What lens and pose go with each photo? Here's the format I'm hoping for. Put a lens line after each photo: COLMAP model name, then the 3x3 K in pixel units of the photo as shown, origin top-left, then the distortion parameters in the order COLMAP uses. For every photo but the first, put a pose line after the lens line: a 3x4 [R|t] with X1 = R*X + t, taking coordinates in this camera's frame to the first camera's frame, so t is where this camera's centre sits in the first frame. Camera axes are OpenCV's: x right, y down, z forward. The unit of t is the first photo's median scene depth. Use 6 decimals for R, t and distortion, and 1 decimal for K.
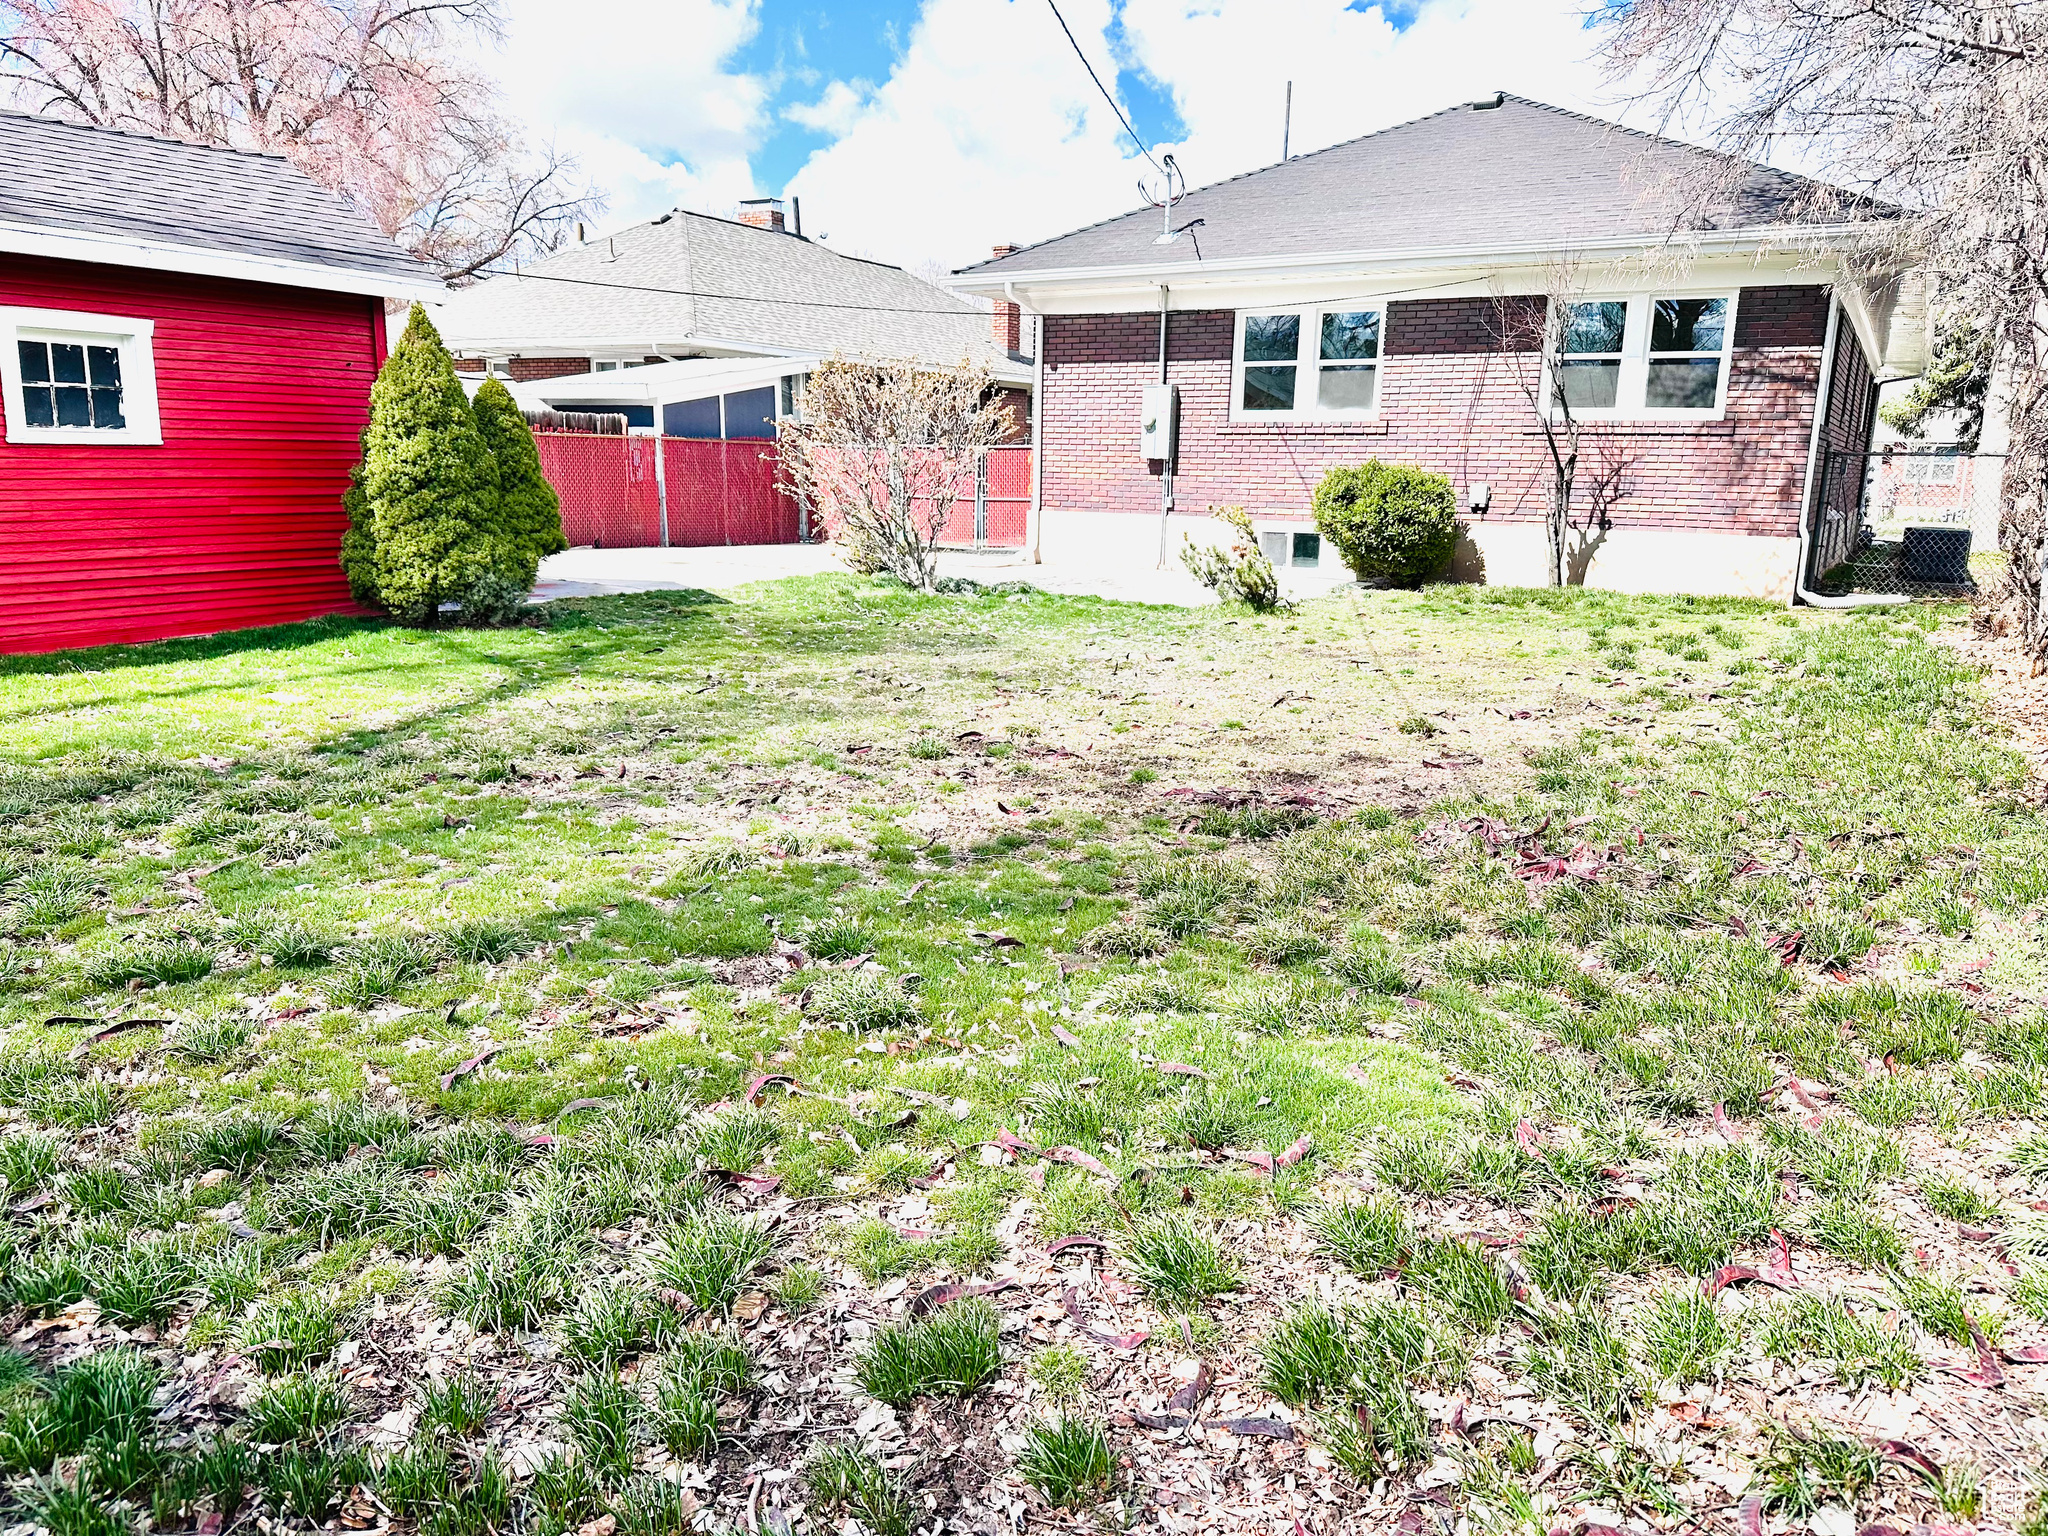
lens RADIAL K [[1448.1, 0, 1024.0], [0, 1448.1, 768.0], [0, 0, 1]] dist [0.000213, 0.000010]
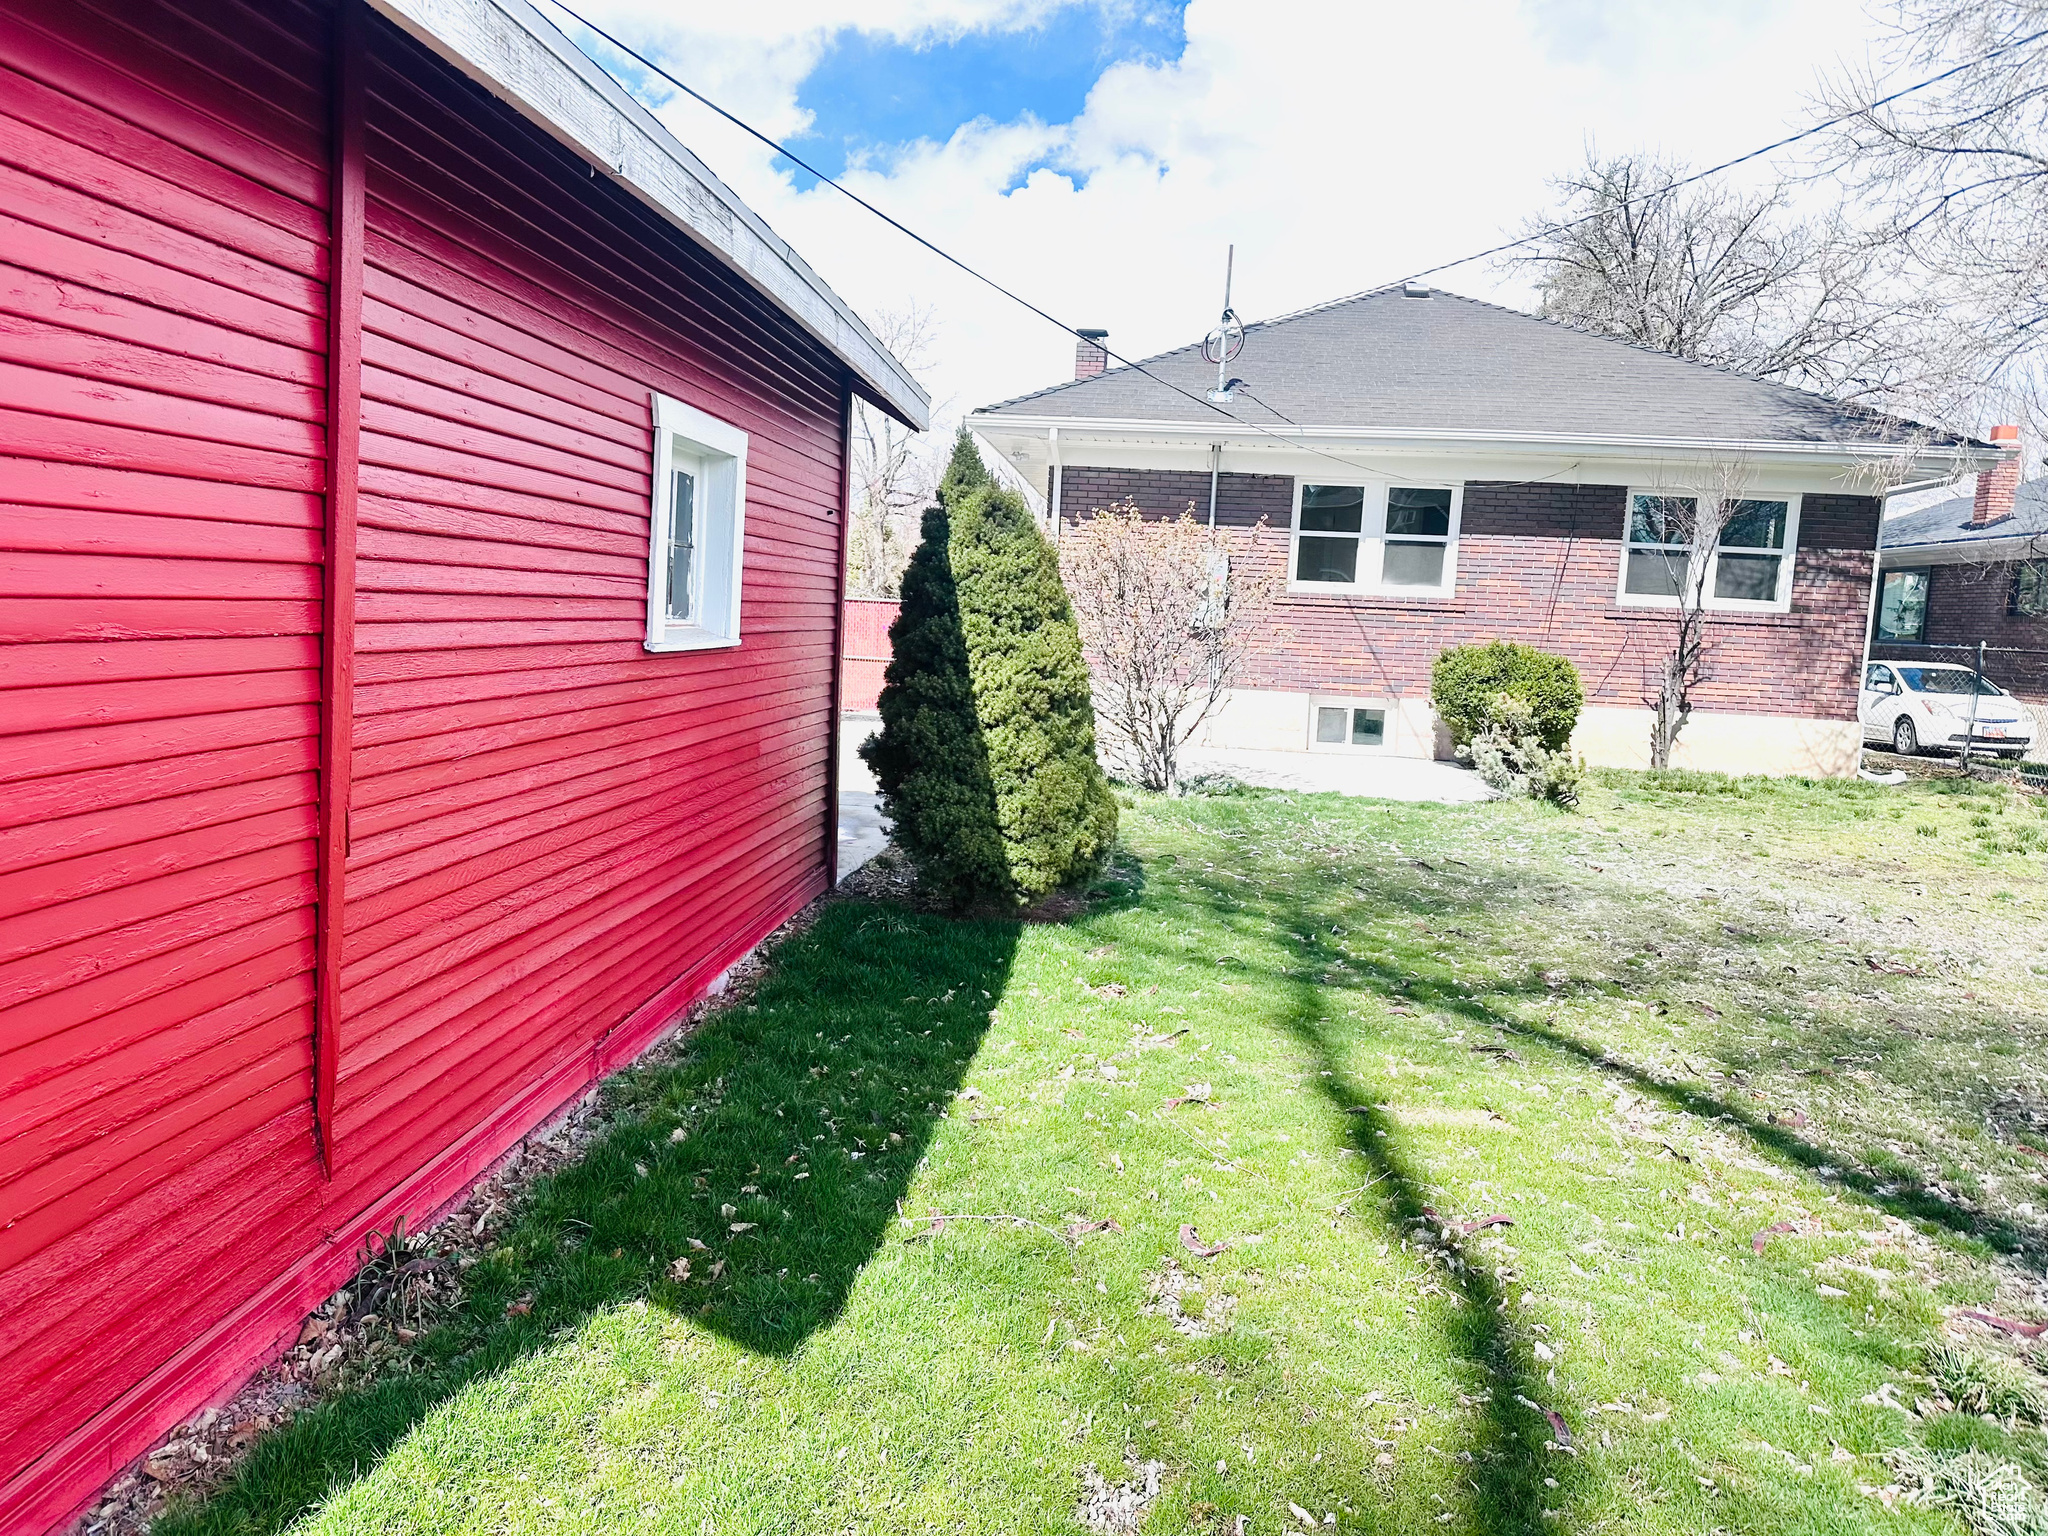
lens RADIAL K [[1448.1, 0, 1024.0], [0, 1448.1, 768.0], [0, 0, 1]] dist [0.000213, 0.000010]
pose [[0.906276, -0.022639, 0.422080, -0.445717], [0.057832, 0.995815, -0.070761, -0.075204], [-0.418712, 0.088539, 0.903793, 0.253429]]
